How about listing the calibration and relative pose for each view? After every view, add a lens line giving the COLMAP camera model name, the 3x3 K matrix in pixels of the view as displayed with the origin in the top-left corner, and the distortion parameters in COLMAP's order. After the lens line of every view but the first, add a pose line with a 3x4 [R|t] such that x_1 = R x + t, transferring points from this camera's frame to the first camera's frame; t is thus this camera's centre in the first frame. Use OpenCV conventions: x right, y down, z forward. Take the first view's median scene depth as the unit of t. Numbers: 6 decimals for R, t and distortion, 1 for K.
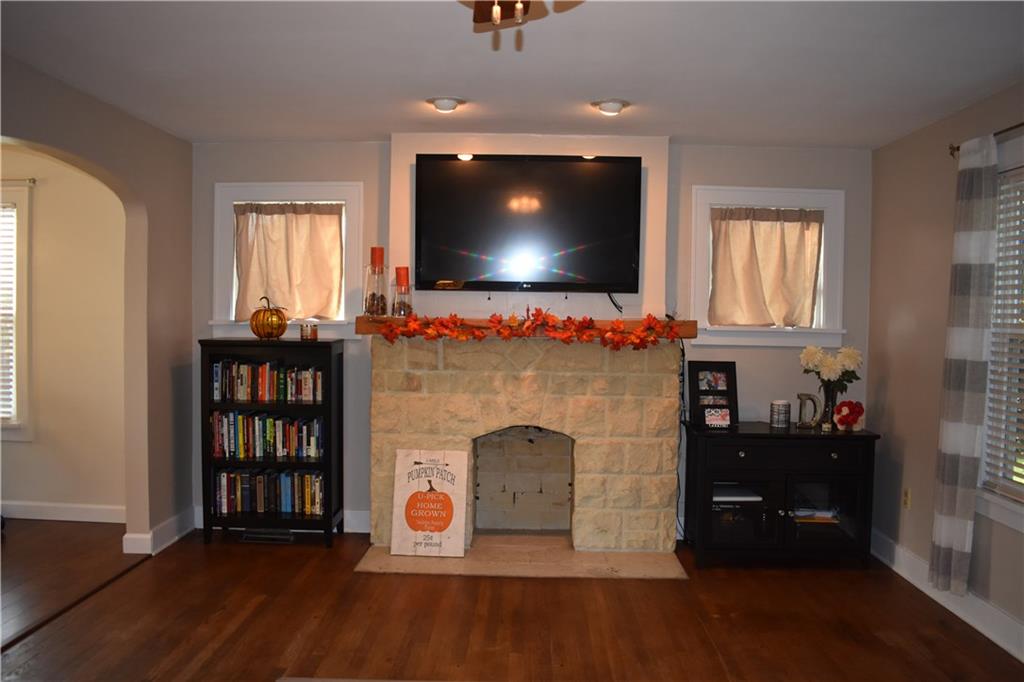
lens RADIAL K [[799.2, 0, 512.1], [0, 799.2, 347.7], [0, 0, 1]] dist [-0.099119, 0.019136]
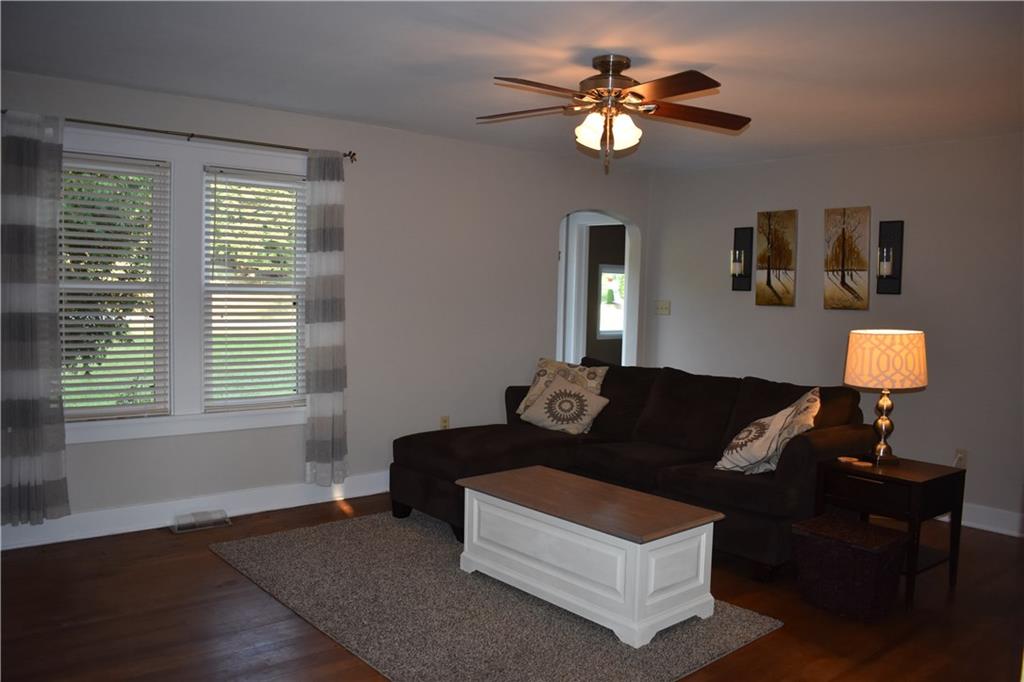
lens RADIAL K [[799.2, 0, 512.1], [0, 799.2, 342.2], [0, 0, 1]] dist [-0.099119, 0.019136]
pose [[-0.656173, -0.083359, 0.749992, -0.526485], [-0.006928, 0.994504, 0.104474, -0.047691], [-0.754578, 0.063357, -0.653144, 0.916668]]
